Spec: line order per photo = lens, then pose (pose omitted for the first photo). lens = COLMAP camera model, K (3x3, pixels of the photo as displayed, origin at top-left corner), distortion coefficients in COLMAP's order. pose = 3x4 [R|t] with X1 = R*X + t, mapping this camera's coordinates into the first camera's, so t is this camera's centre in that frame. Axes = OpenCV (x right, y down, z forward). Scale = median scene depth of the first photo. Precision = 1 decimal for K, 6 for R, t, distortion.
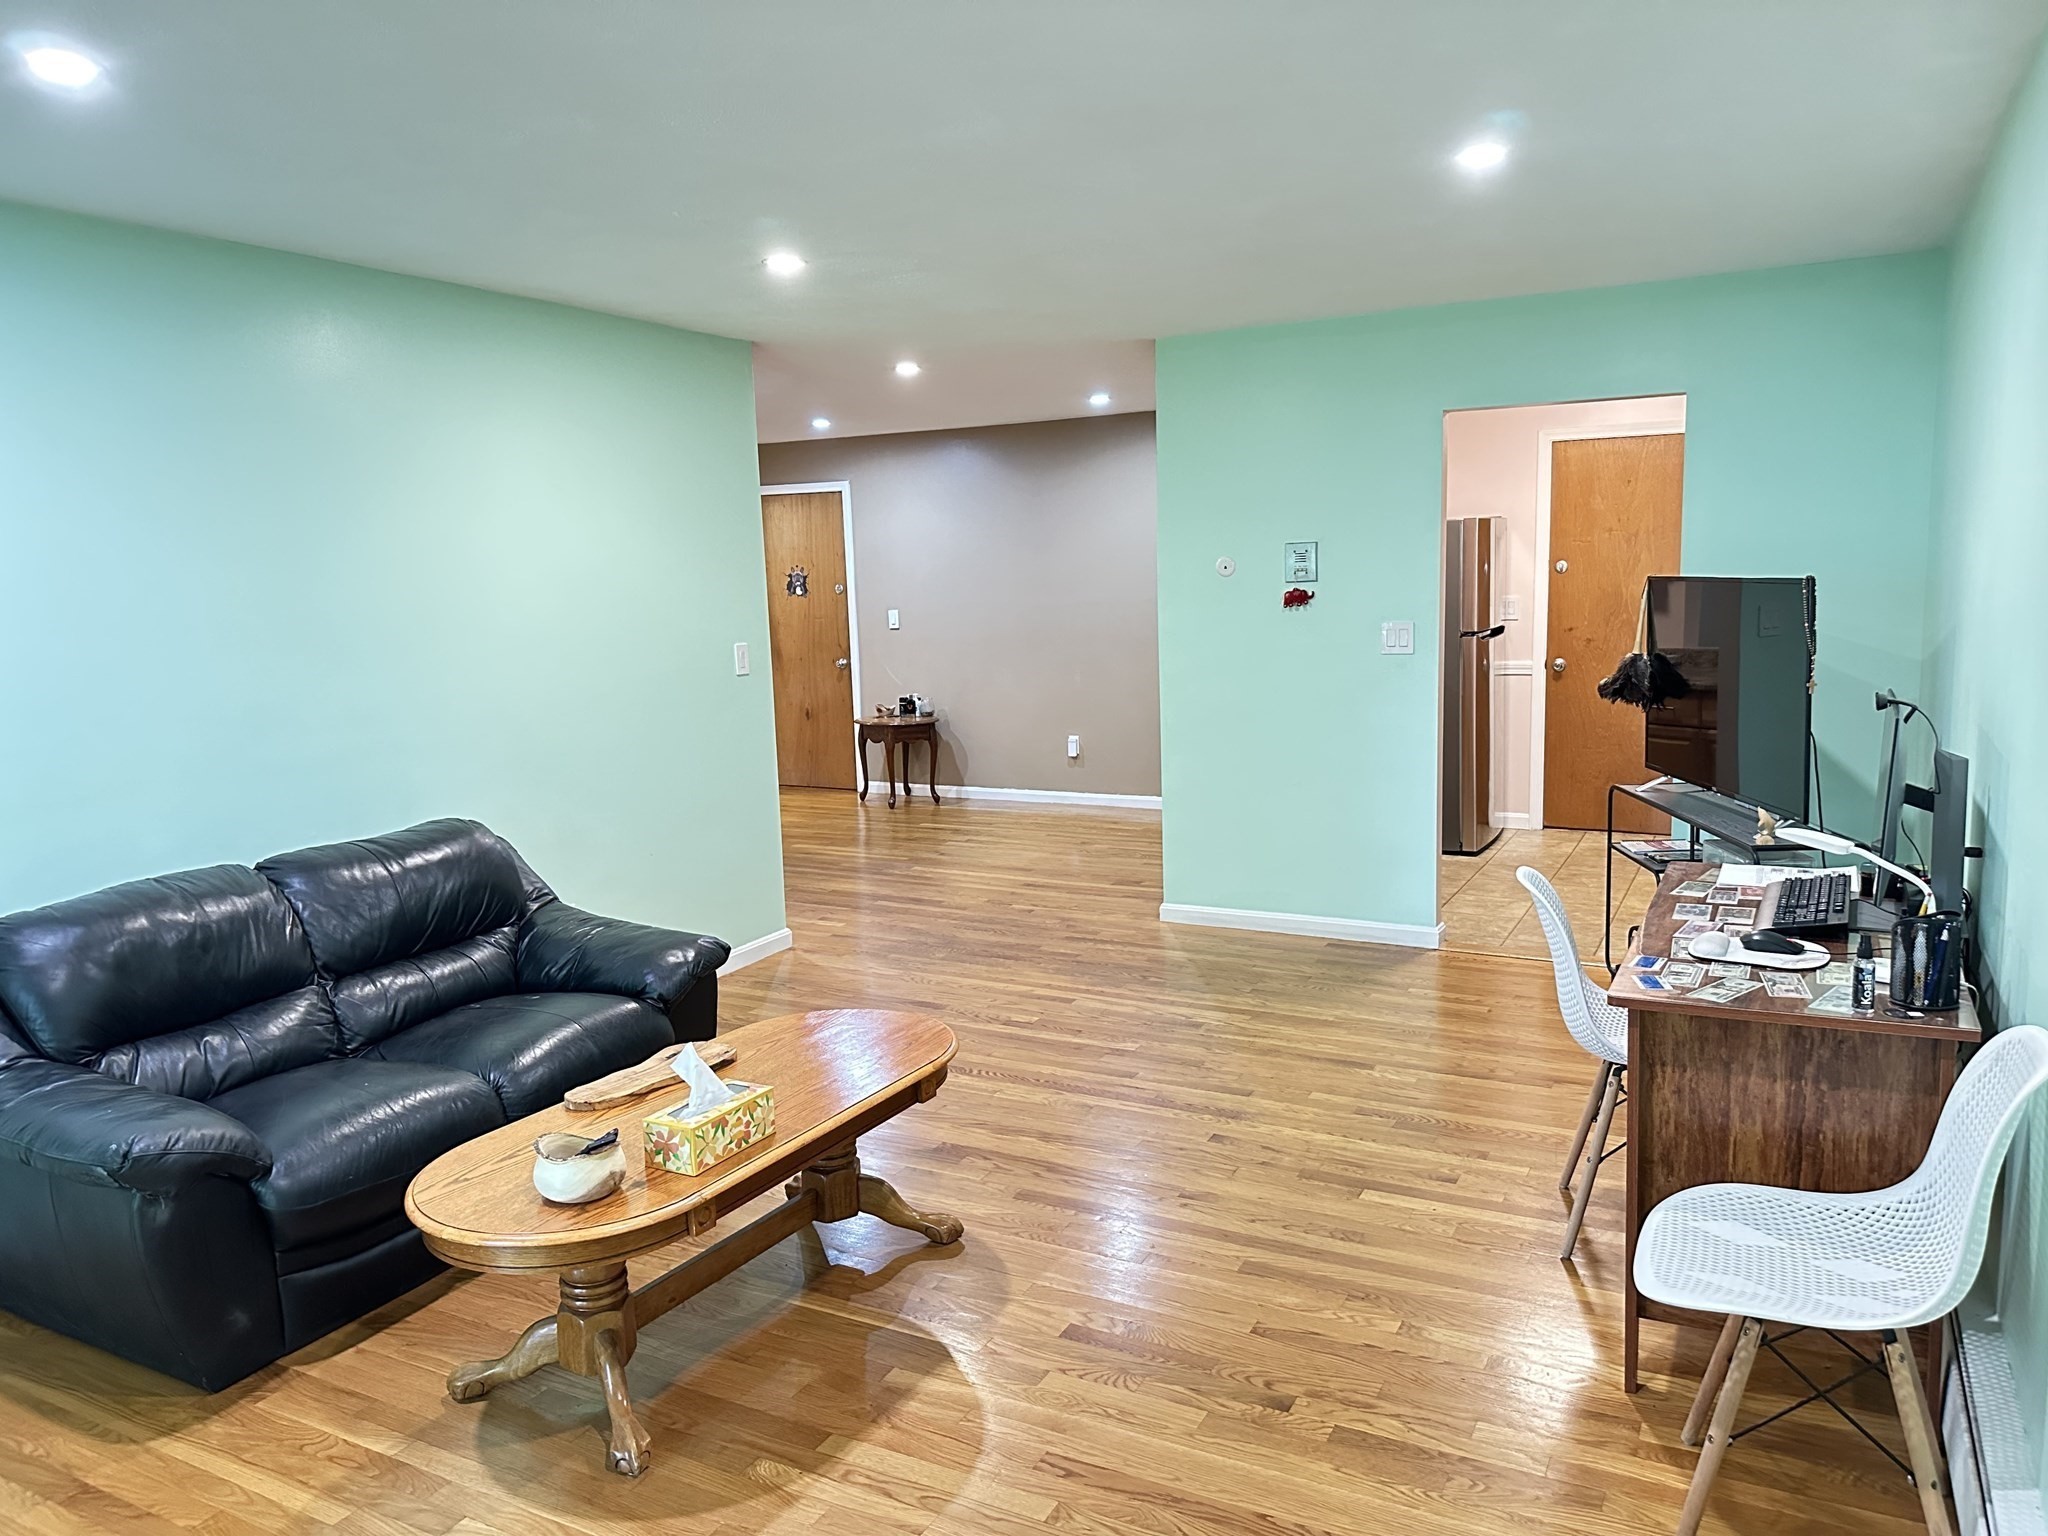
lens RADIAL K [[1440.1, 0, 1024.0], [0, 1440.1, 768.0], [0, 0, 1]] dist [0.033181, -0.007705]
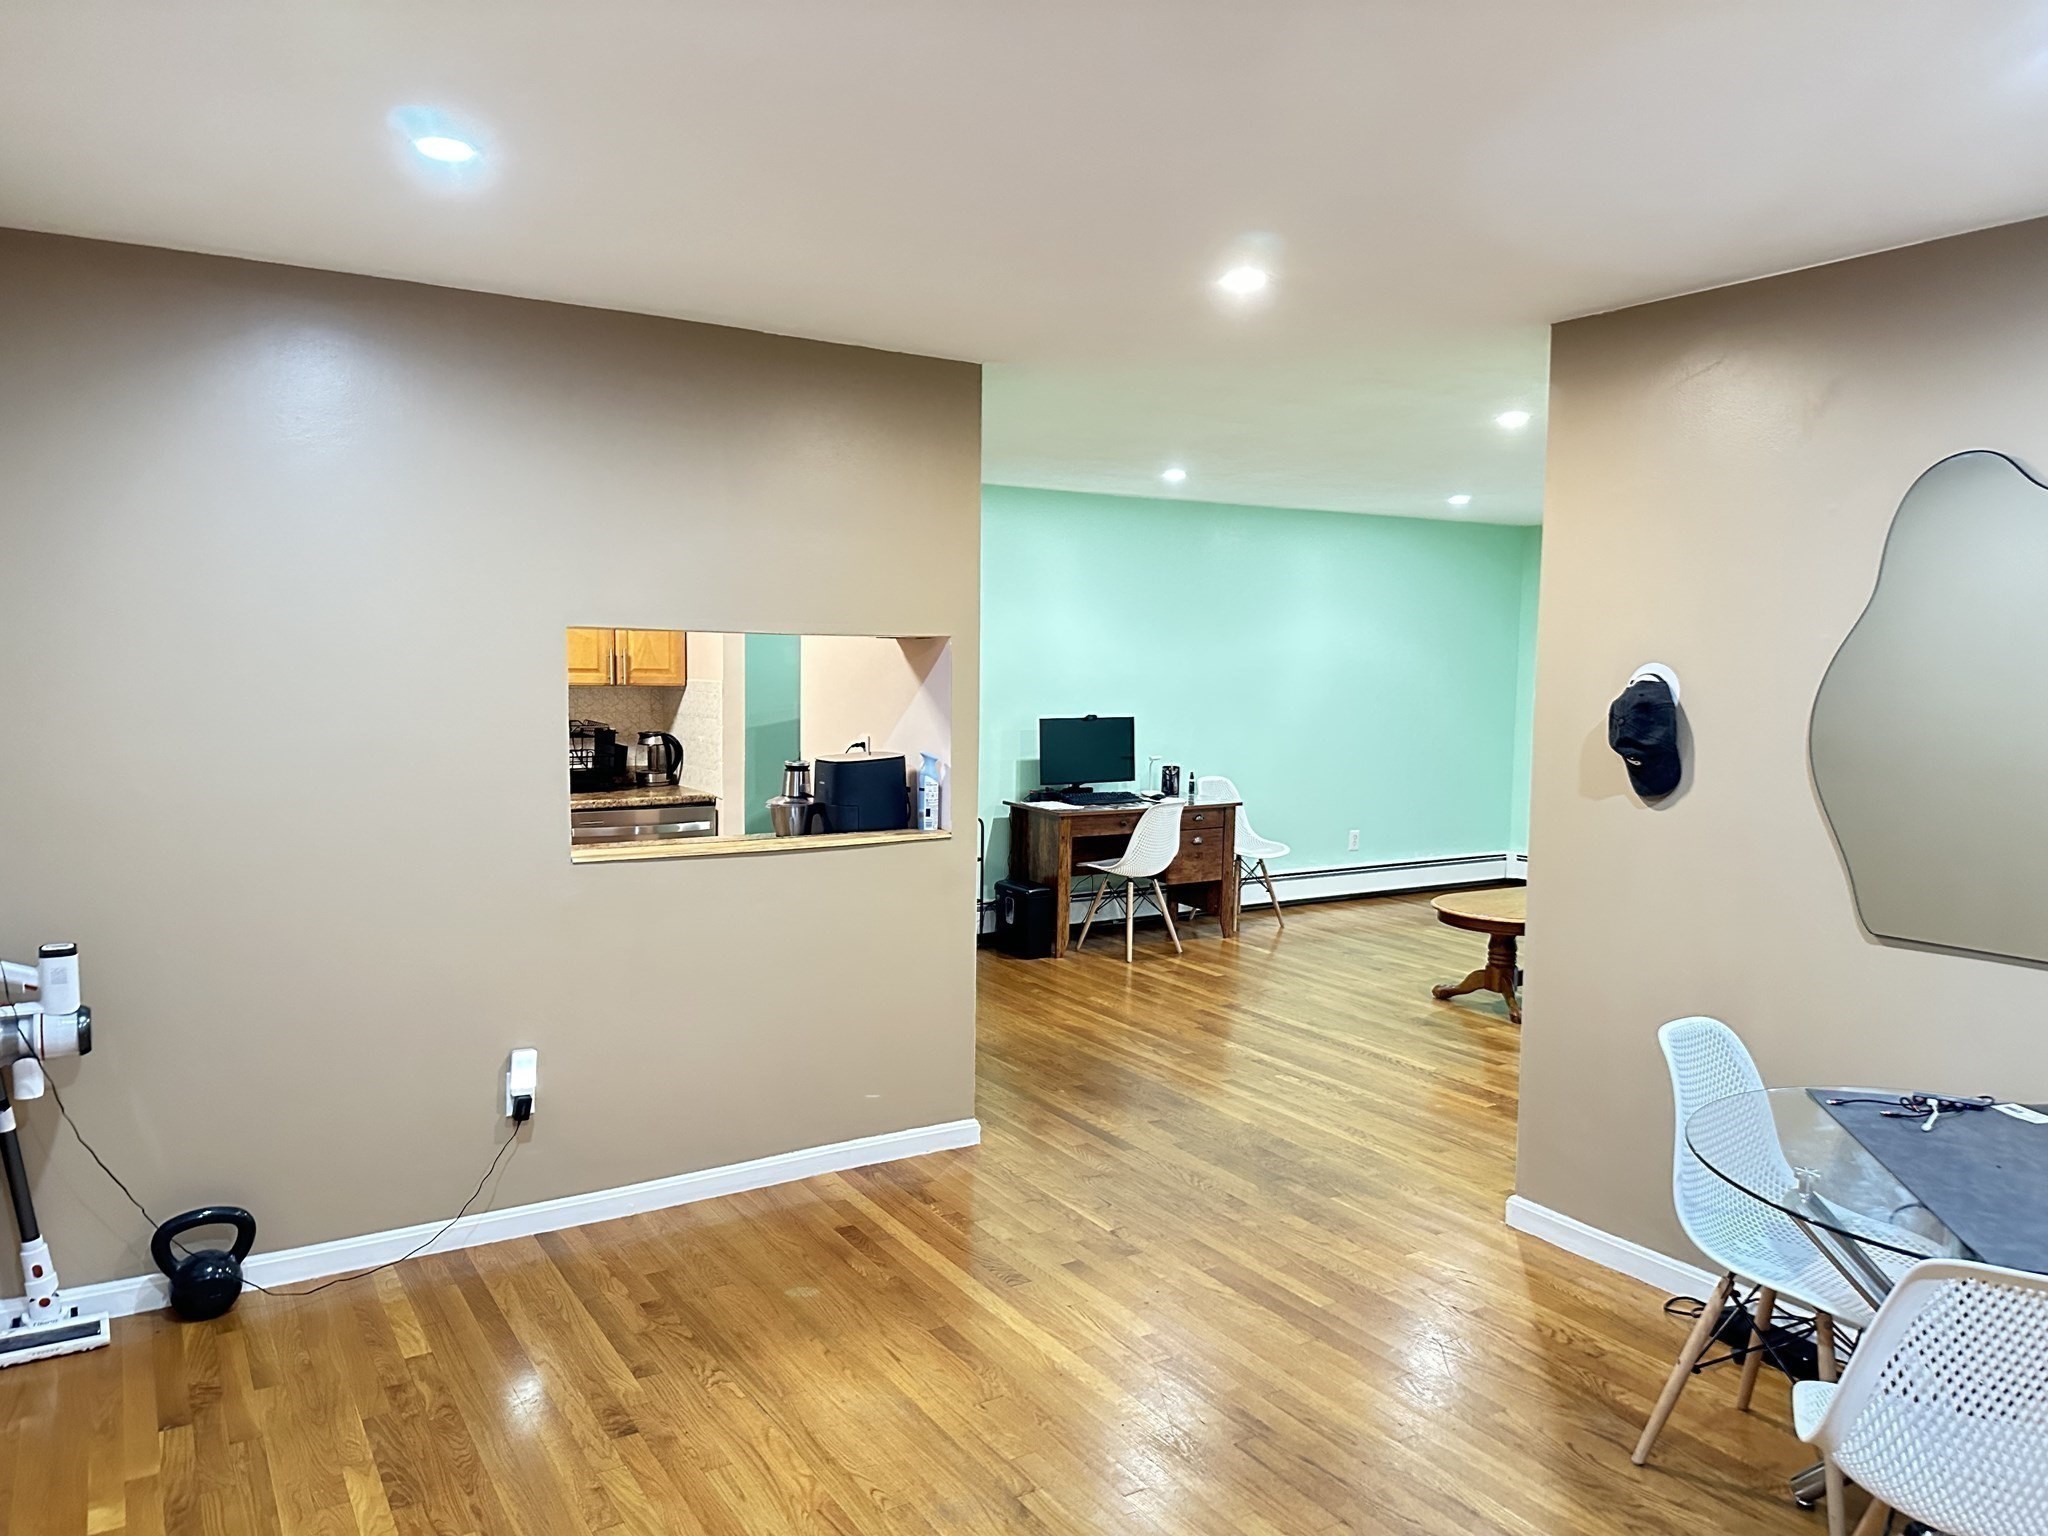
lens RADIAL K [[1440.1, 0, 1024.0], [0, 1440.1, 768.0], [0, 0, 1]] dist [0.033181, -0.007705]
pose [[-0.873616, -0.015458, 0.486370, -0.339984], [0.084444, 0.979515, 0.182810, -0.259067], [-0.479233, 0.200777, -0.854415, 1.936460]]
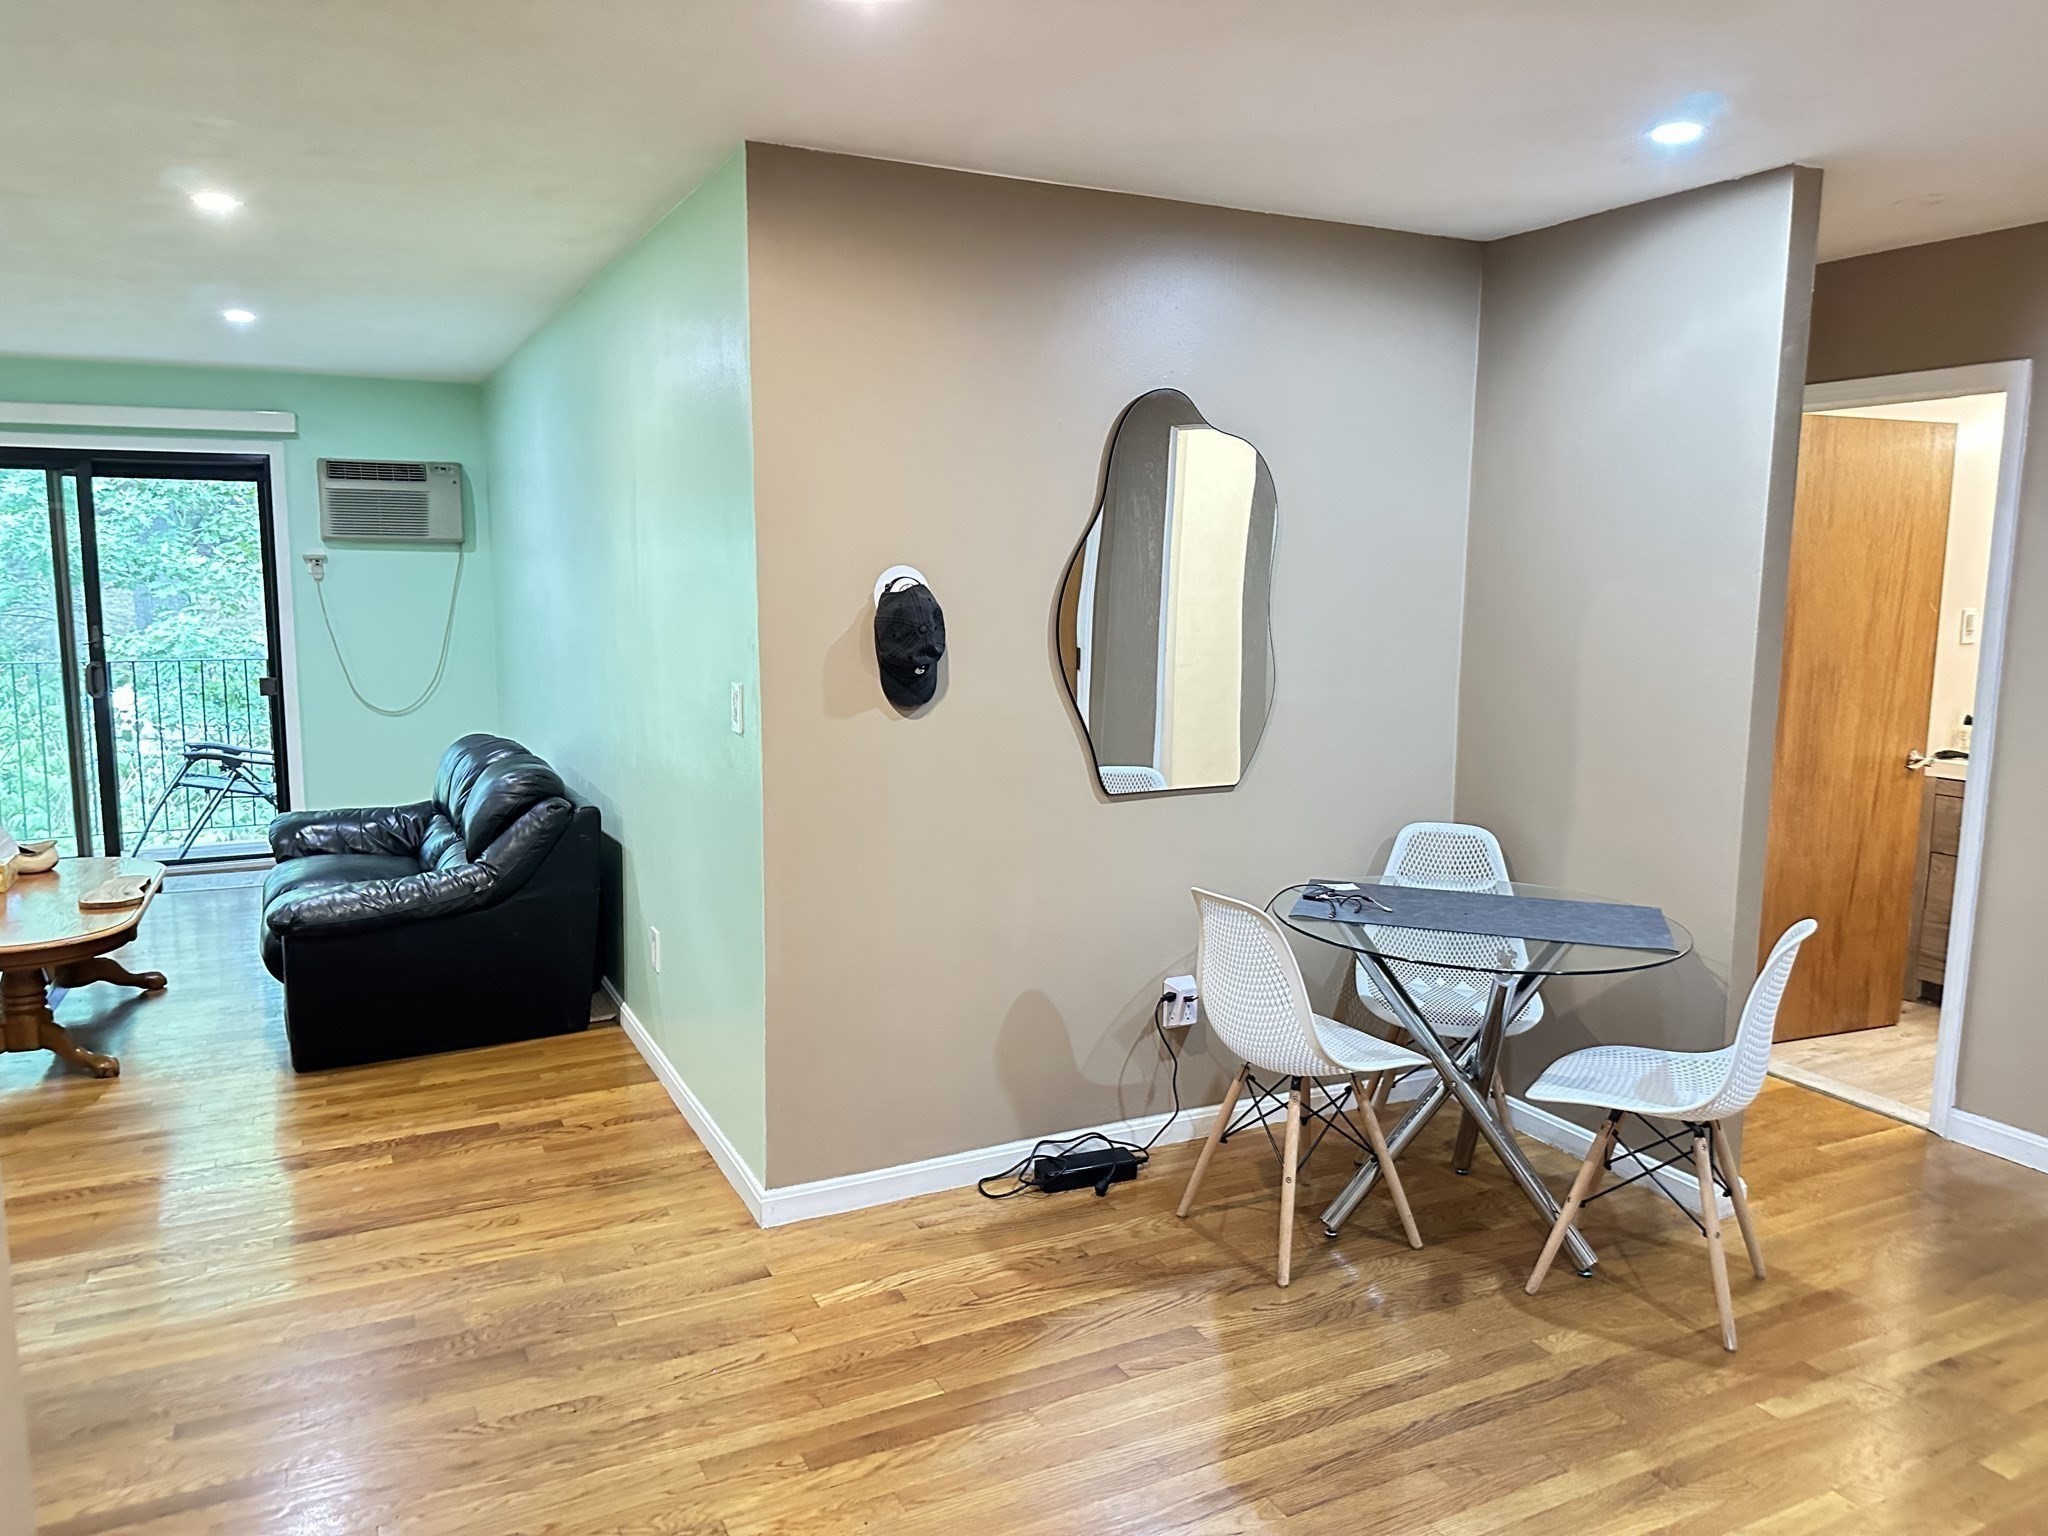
lens RADIAL K [[1440.1, 0, 1024.0], [0, 1440.1, 768.0], [0, 0, 1]] dist [0.033181, -0.007705]
pose [[-0.563975, 0.138824, -0.814040, 0.201633], [-0.107314, 0.965088, 0.238931, -0.231774], [0.818789, 0.222109, -0.529388, 1.625280]]
